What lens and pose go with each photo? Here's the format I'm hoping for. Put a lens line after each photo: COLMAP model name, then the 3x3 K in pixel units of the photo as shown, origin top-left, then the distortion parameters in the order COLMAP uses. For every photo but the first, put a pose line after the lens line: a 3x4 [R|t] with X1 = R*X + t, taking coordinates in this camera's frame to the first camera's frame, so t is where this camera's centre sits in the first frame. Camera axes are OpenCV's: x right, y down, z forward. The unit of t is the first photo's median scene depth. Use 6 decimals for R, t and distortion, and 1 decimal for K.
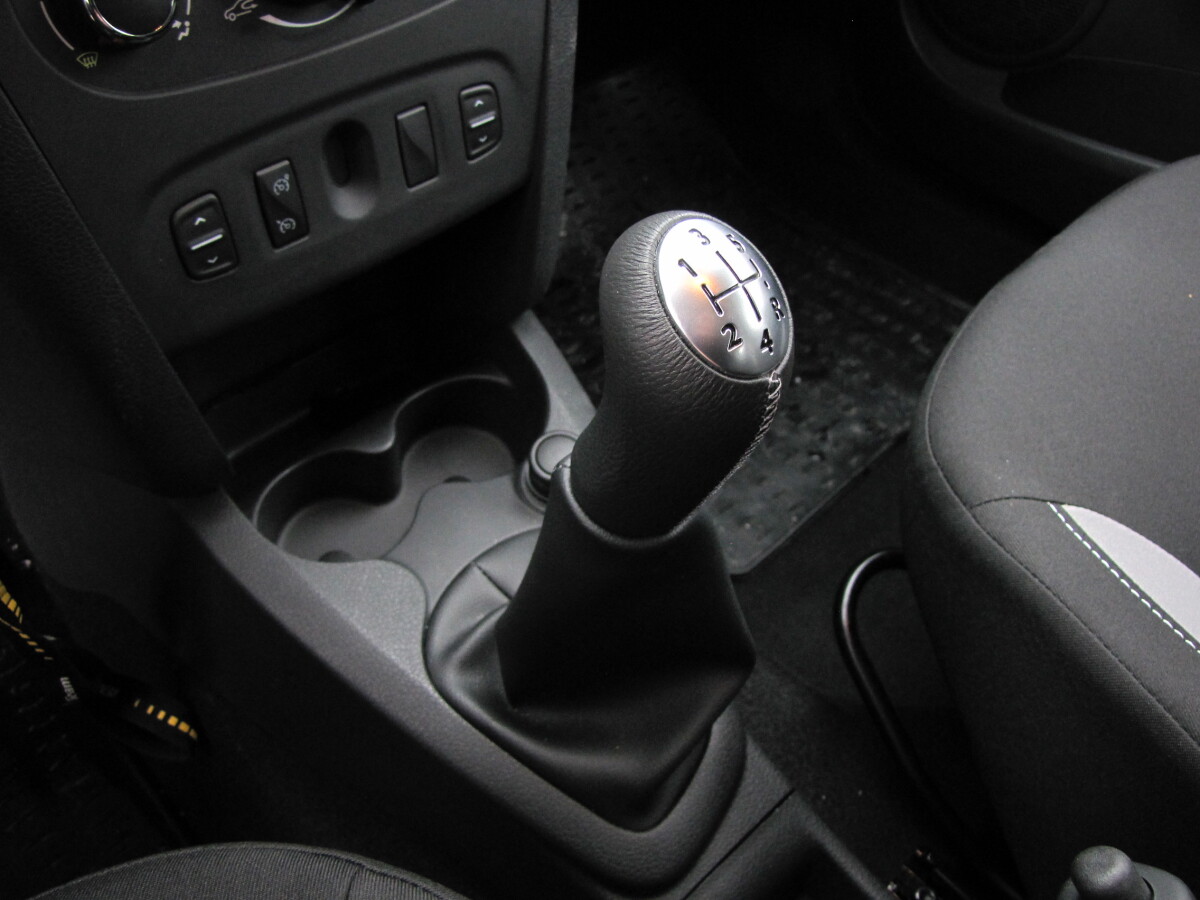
lens RADIAL K [[1012.0, 0, 599.5], [0, 1012.0, 435.4], [0, 0, 1]] dist [-0.181111, 0.147889]
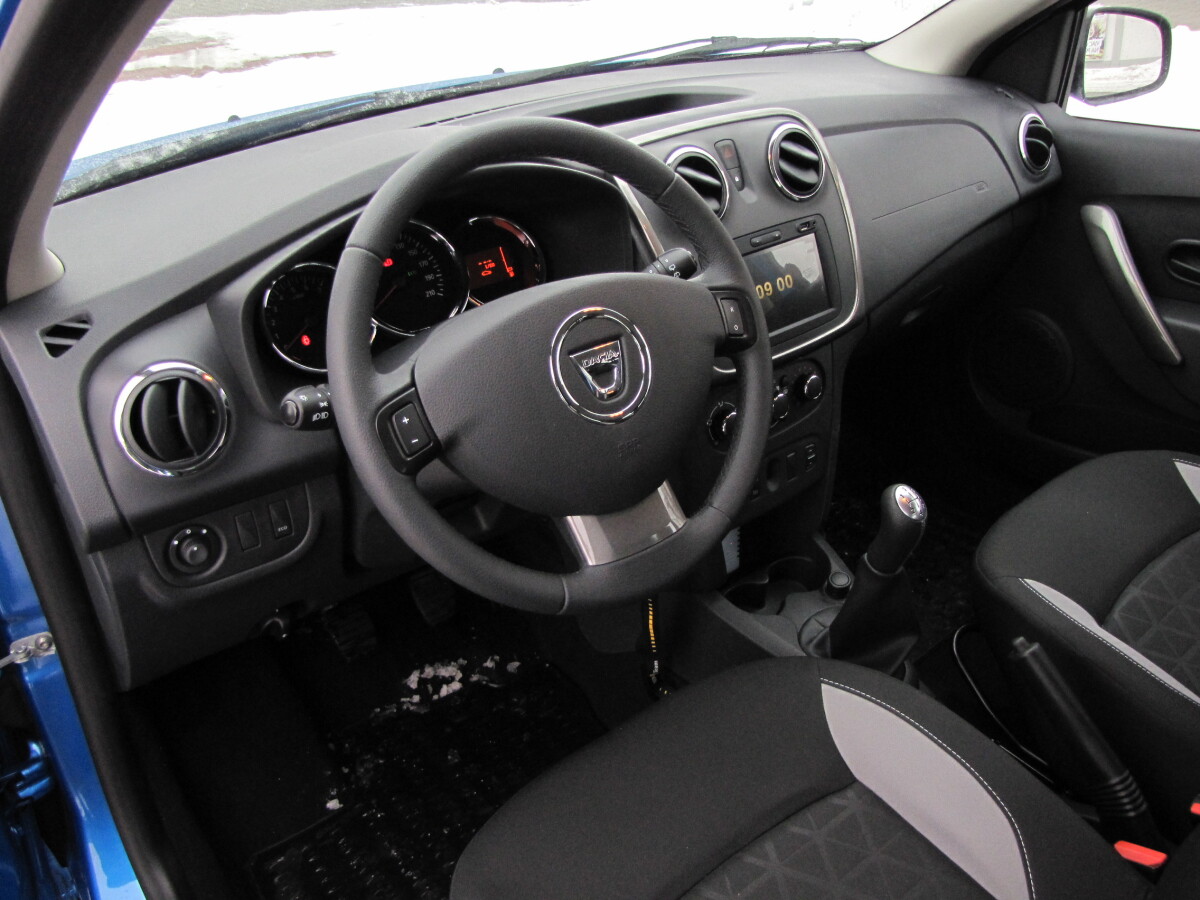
lens RADIAL K [[1012.0, 0, 599.5], [0, 1012.0, 435.4], [0, 0, 1]] dist [-0.181111, 0.147889]
pose [[0.993354, -0.024461, -0.112469, -0.427743], [-0.008832, 0.958075, -0.286382, 0.491332], [0.114759, 0.285472, 0.951492, -1.974729]]
